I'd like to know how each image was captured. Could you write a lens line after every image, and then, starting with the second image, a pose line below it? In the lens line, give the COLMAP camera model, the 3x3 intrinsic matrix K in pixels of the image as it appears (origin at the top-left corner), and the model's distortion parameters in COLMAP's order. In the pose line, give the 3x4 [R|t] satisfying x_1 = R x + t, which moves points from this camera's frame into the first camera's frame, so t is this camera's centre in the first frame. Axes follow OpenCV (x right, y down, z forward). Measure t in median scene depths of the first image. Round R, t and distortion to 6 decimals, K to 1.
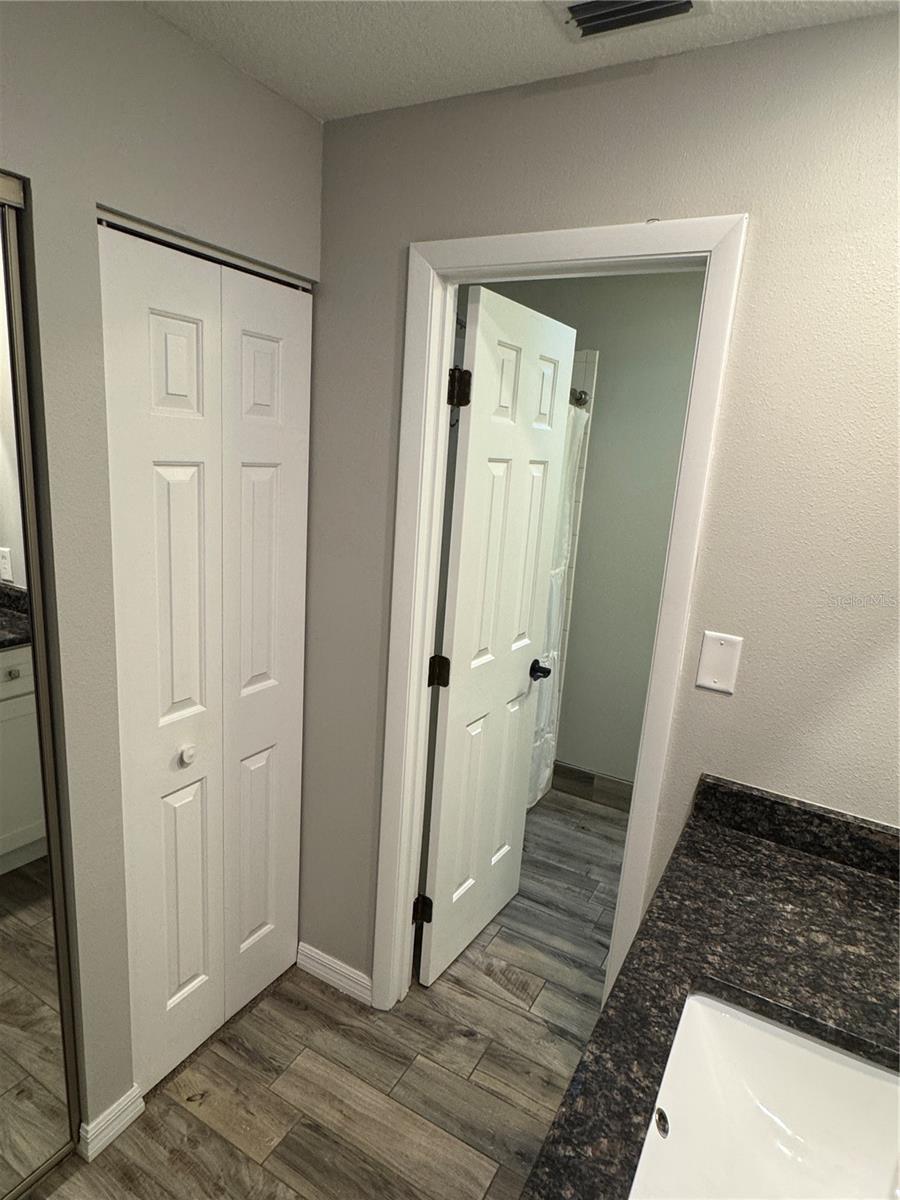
lens RADIAL K [[692.3, 0, 449.0], [0, 692.3, 608.0], [0, 0, 1]] dist [-0.008259, 0.001053]
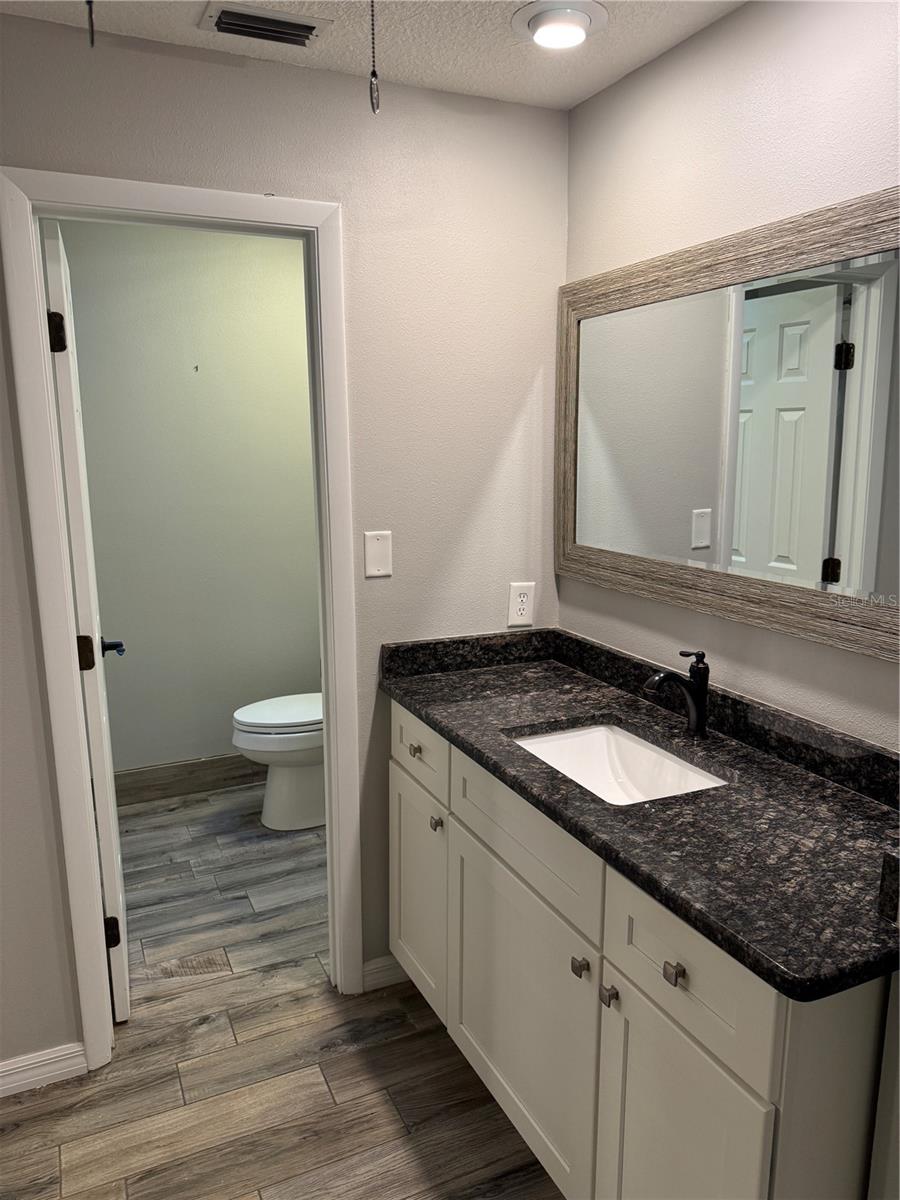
lens RADIAL K [[854.5, 0, 447.8], [0, 854.5, 597.5], [0, 0, 1]] dist [0.052057, -0.057843]
pose [[0.589759, -0.231191, 0.773780, -0.564022], [0.235408, 0.965751, 0.109125, 0.009224], [-0.772507, 0.117797, 0.623984, -0.063171]]
